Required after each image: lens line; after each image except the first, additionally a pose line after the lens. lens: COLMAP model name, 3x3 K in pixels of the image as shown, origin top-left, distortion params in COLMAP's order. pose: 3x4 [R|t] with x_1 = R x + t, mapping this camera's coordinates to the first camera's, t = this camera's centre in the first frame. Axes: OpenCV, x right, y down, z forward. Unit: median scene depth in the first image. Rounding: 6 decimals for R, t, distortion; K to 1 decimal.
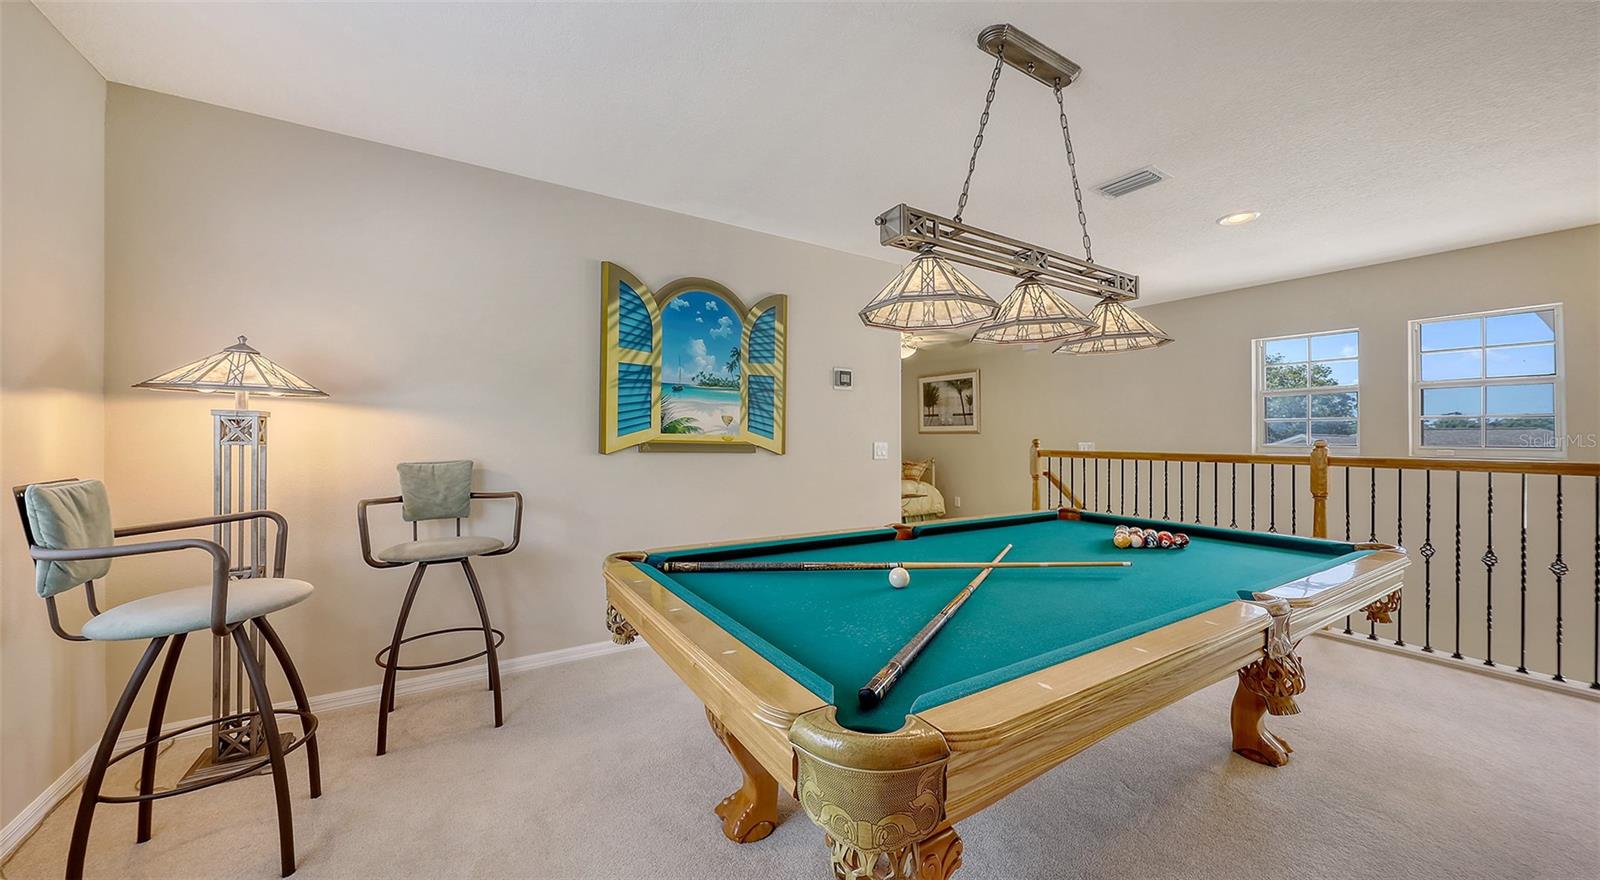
lens RADIAL K [[556.3, 0, 803.5], [0, 556.3, 440.7], [0, 0, 1]] dist [0.000802, -0.000046]
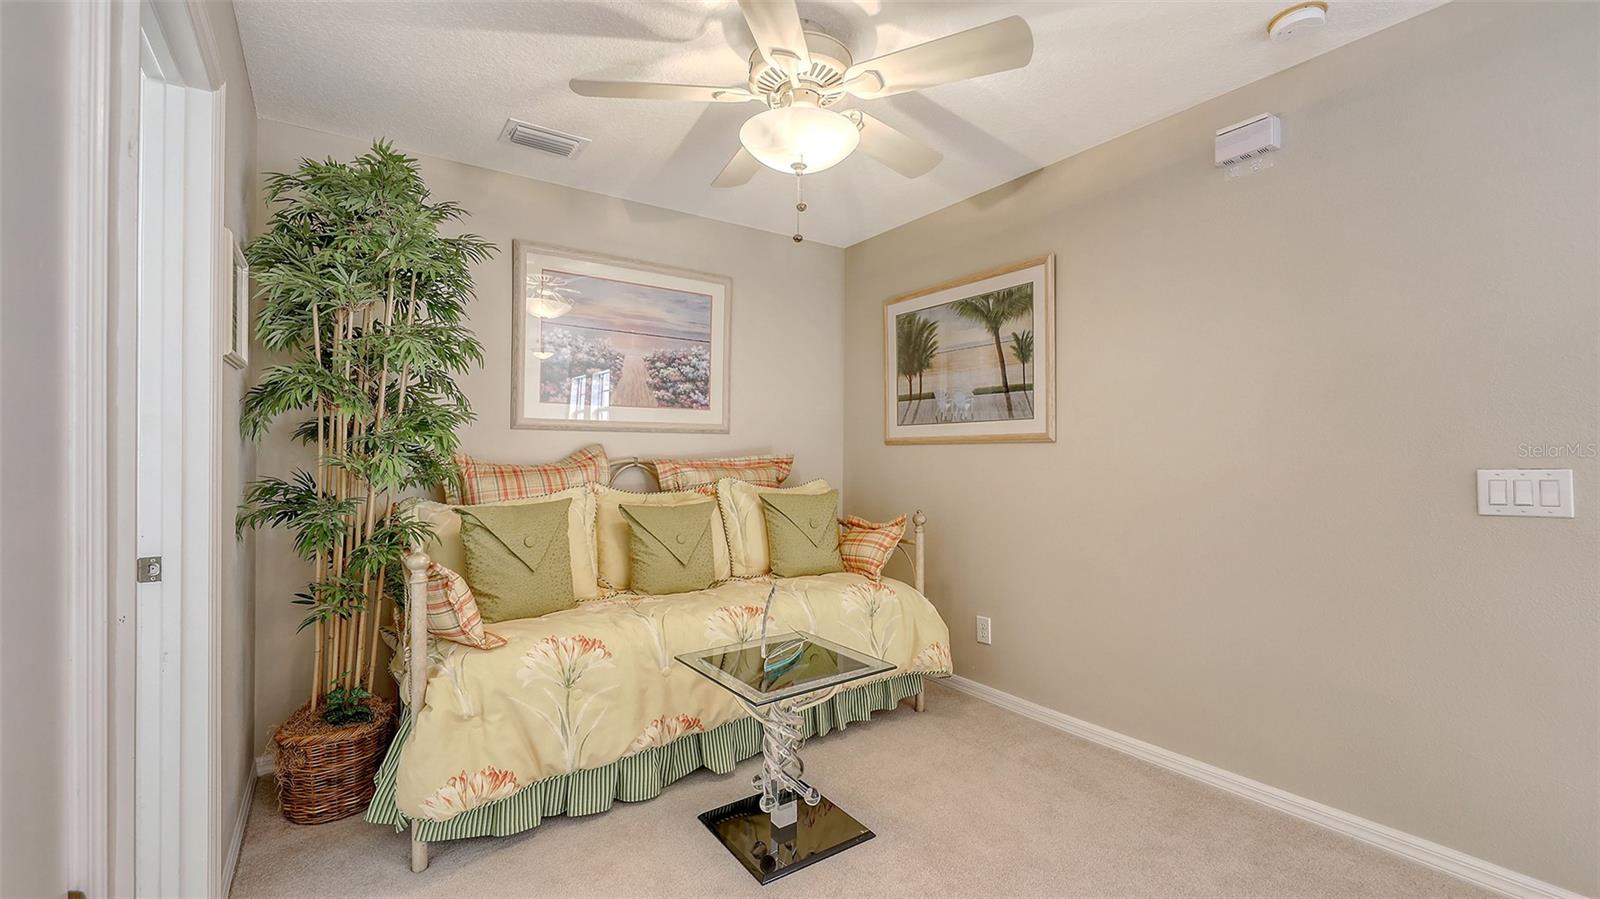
lens RADIAL K [[671.4, 0, 802.1], [0, 671.4, 456.8], [0, 0, 1]] dist [0.000377, 0.000005]
pose [[0.998722, 0.007520, 0.049969, 0.169863], [-0.007387, 0.999969, -0.002838, -0.002052], [-0.049989, 0.002465, 0.998747, 0.715739]]
